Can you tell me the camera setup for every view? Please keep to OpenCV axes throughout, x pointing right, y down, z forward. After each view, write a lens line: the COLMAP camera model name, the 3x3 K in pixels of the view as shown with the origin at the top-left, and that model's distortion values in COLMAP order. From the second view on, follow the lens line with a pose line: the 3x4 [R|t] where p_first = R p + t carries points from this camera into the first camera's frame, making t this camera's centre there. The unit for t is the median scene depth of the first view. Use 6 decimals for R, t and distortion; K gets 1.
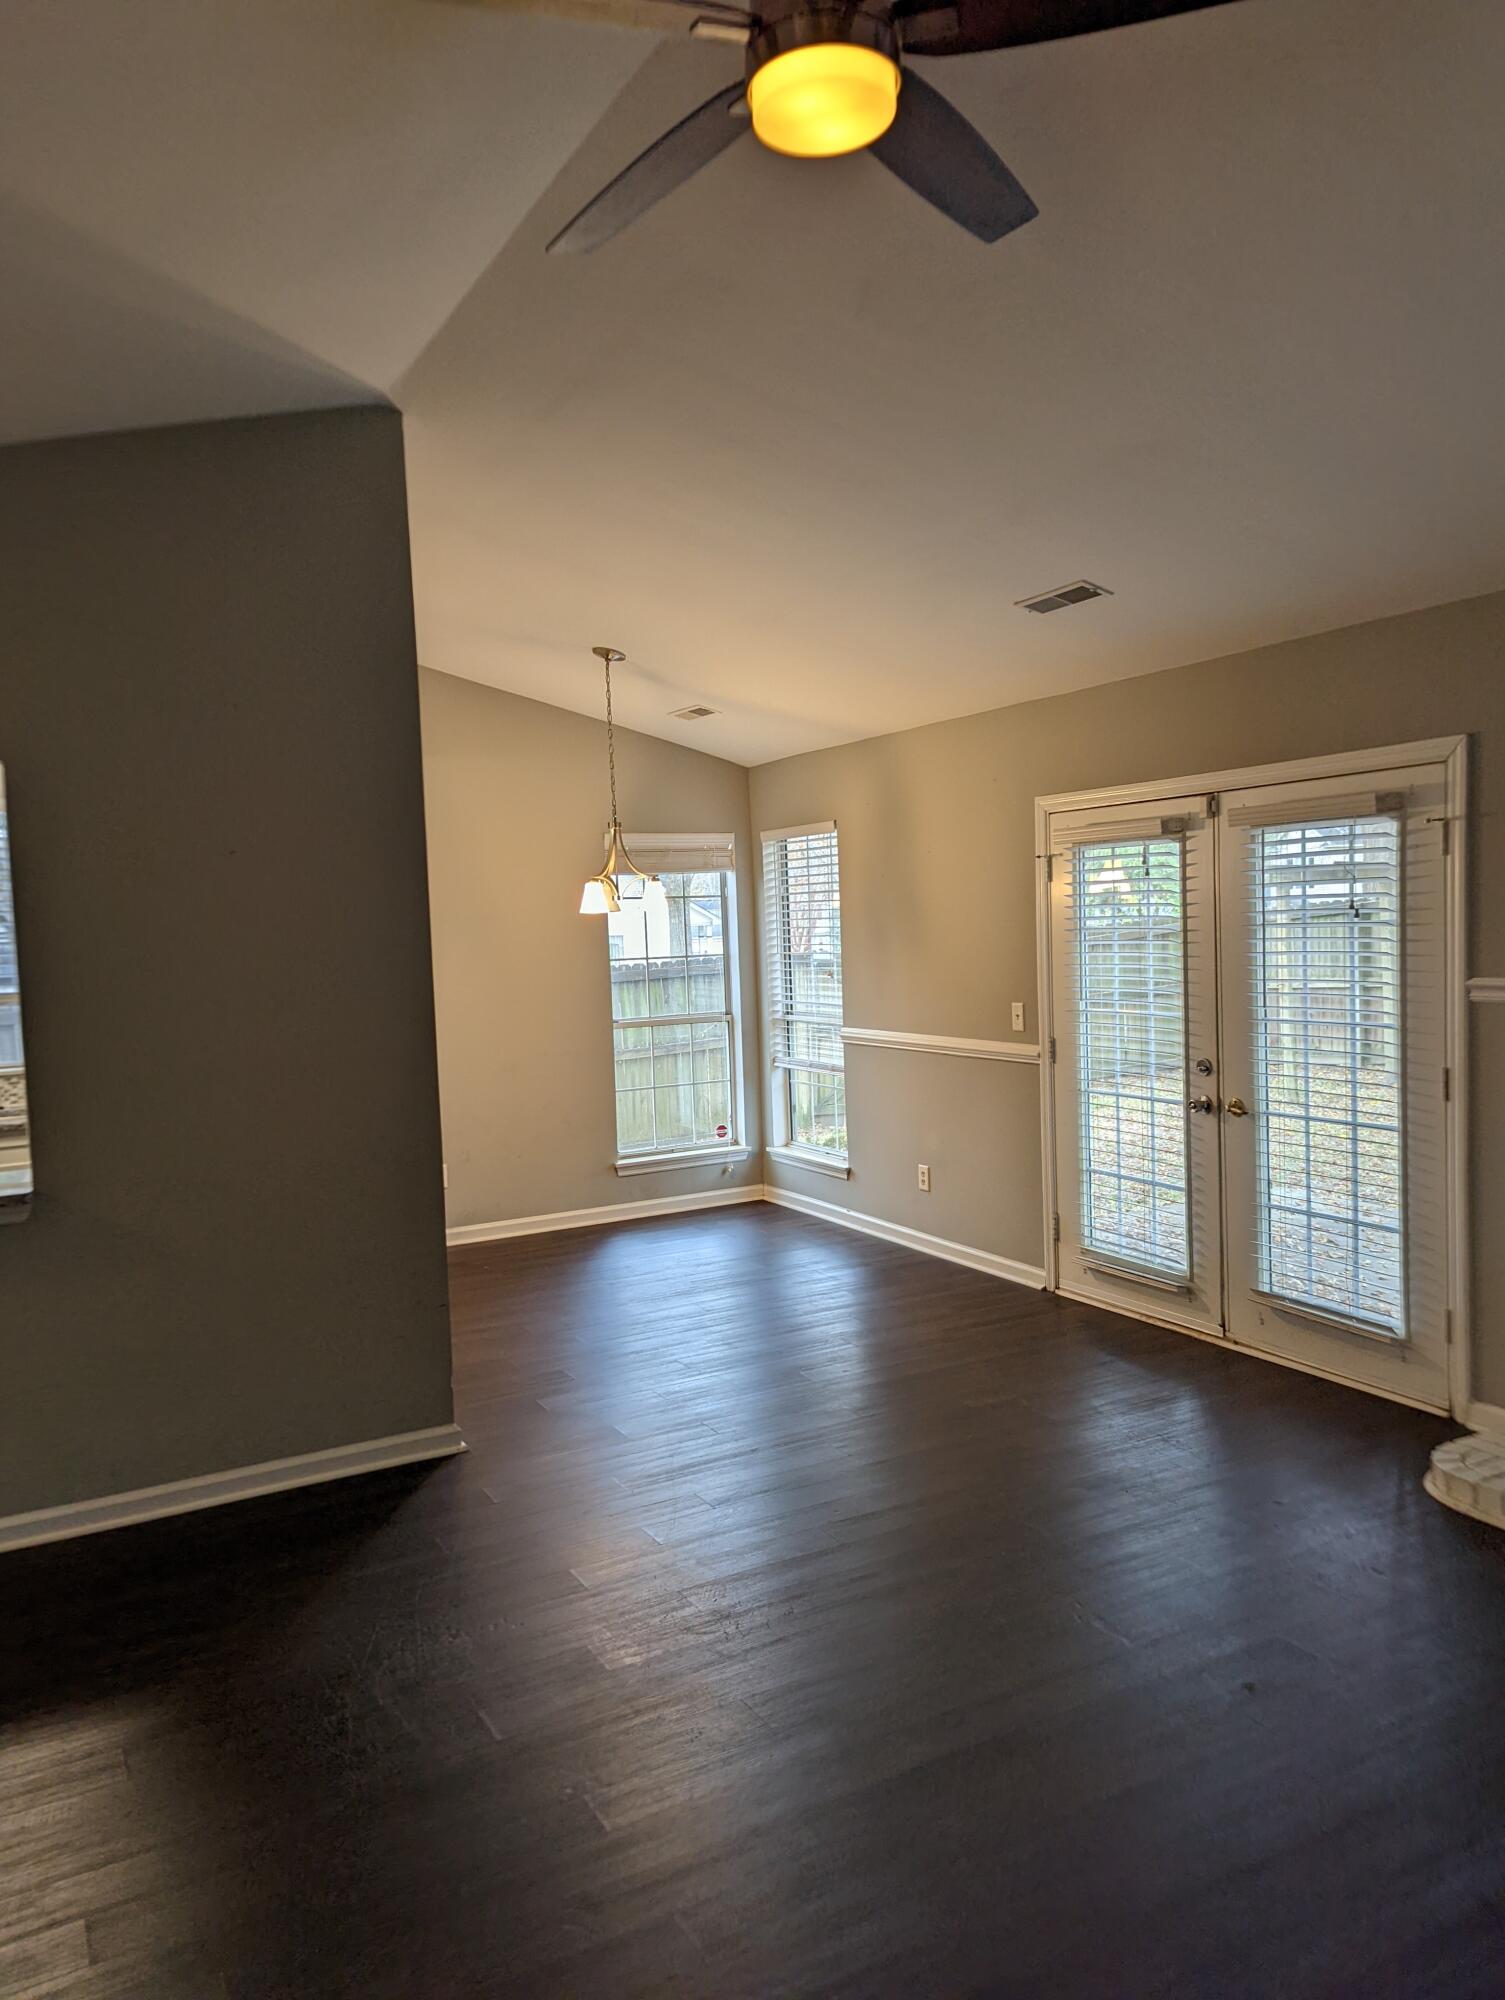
lens RADIAL K [[1423.5, 0, 750.1], [0, 1423.5, 1001.3], [0, 0, 1]] dist [0.039883, -0.028935]
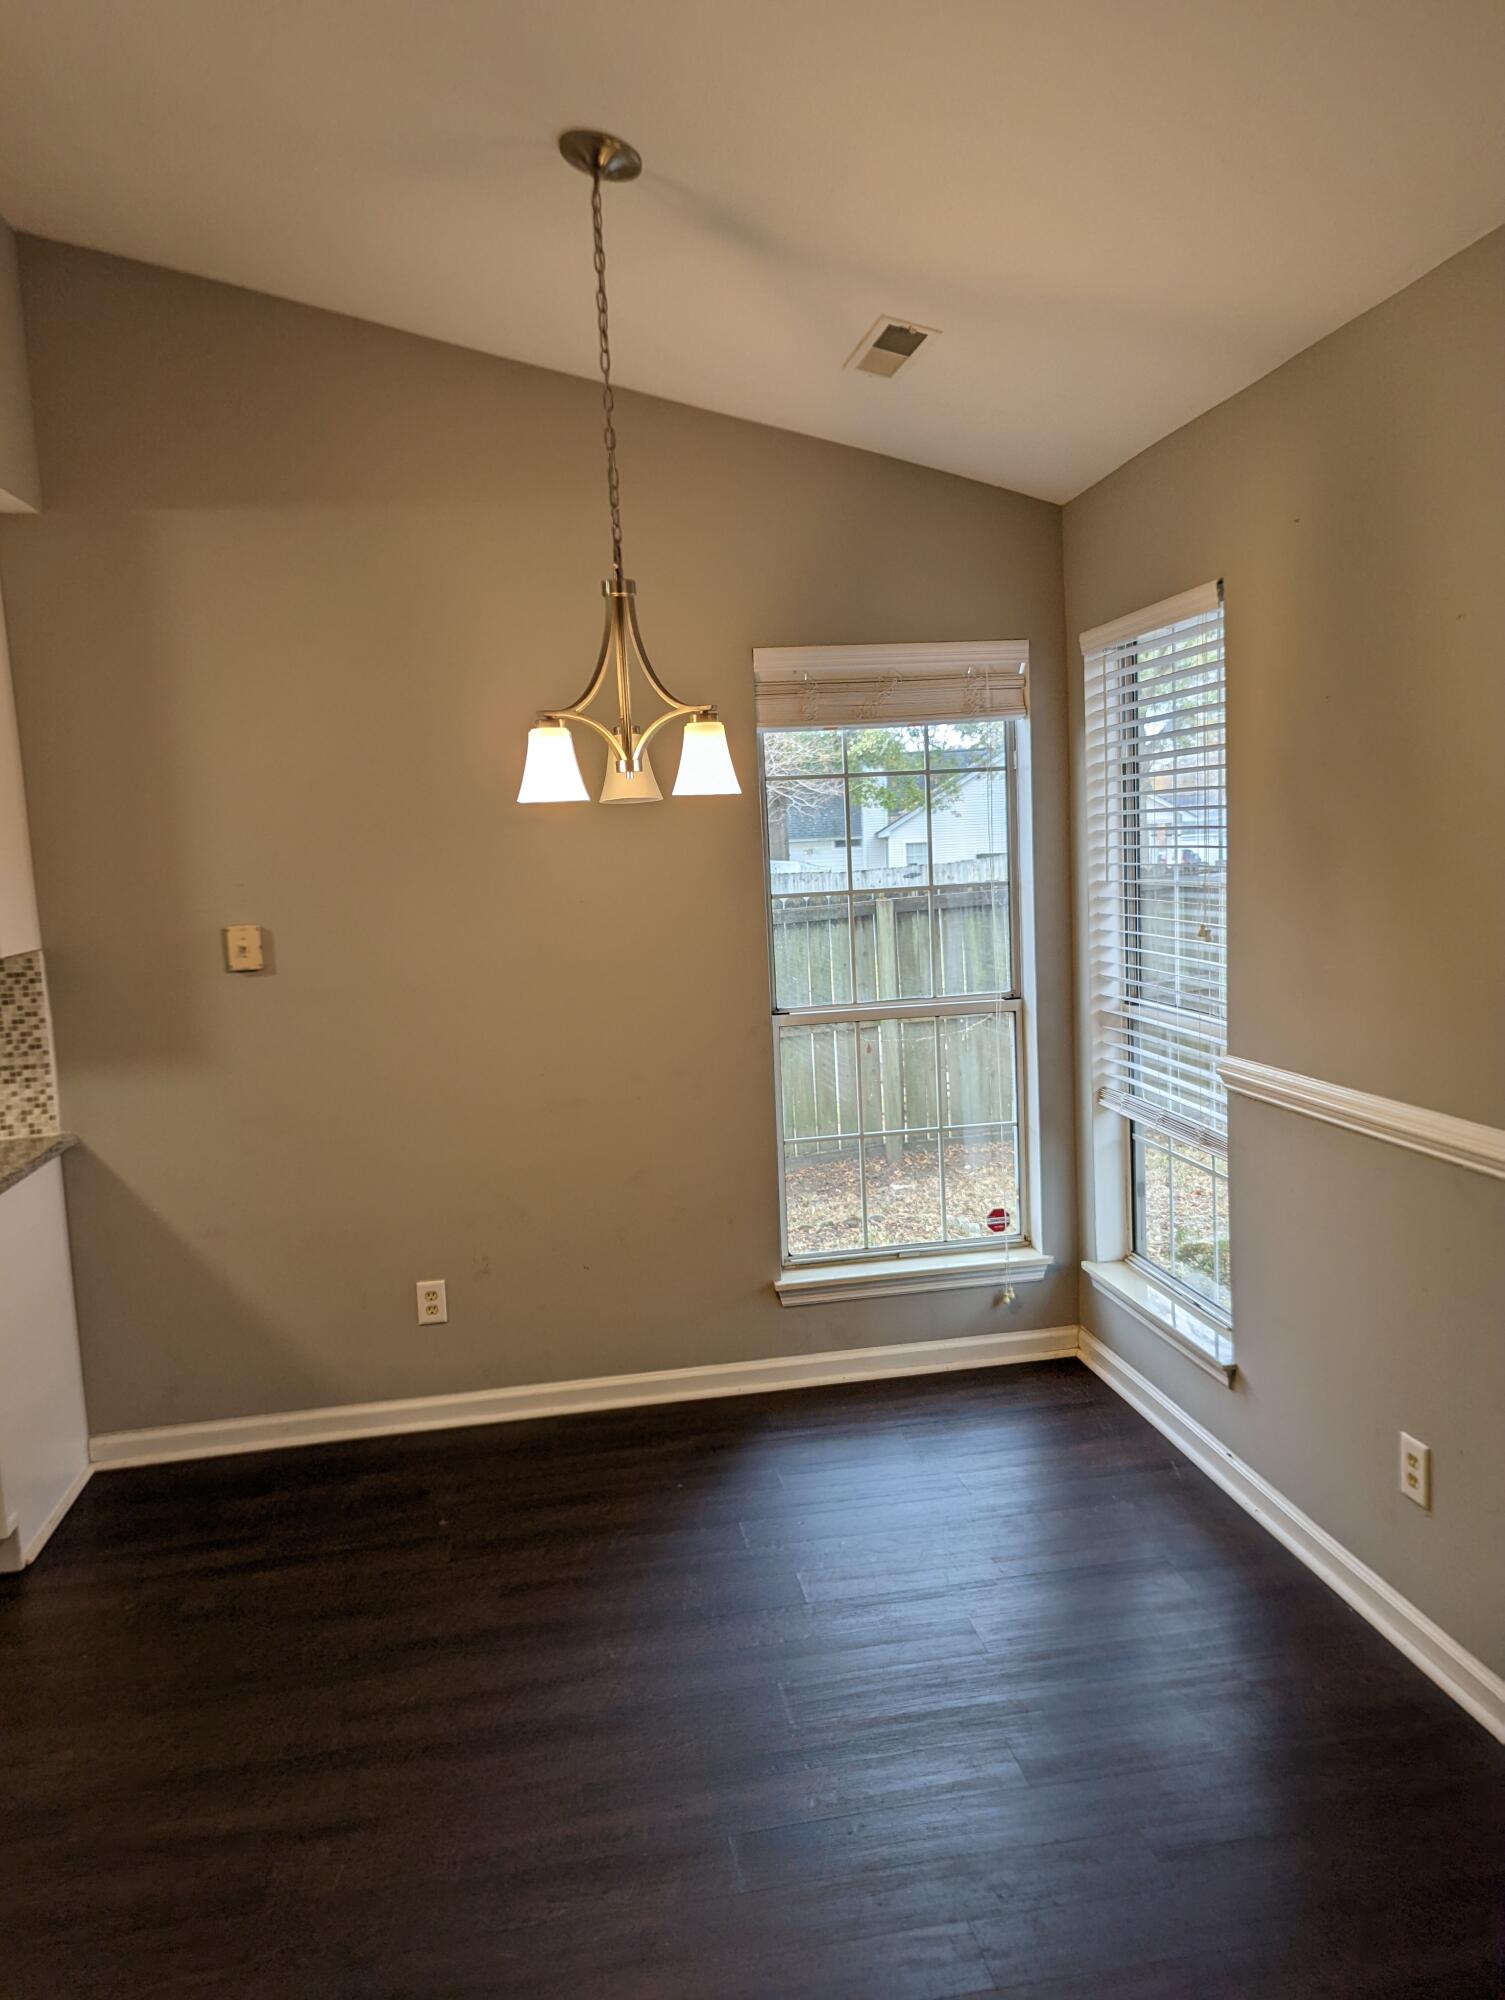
lens RADIAL K [[1423.5, 0, 752.4], [0, 1423.5, 995.3], [0, 0, 1]] dist [0.039883, -0.028935]
pose [[0.946759, 0.028340, -0.320692, 0.061470], [-0.004663, 0.997221, 0.074360, -0.030509], [0.321908, -0.068906, 0.944260, 0.486774]]
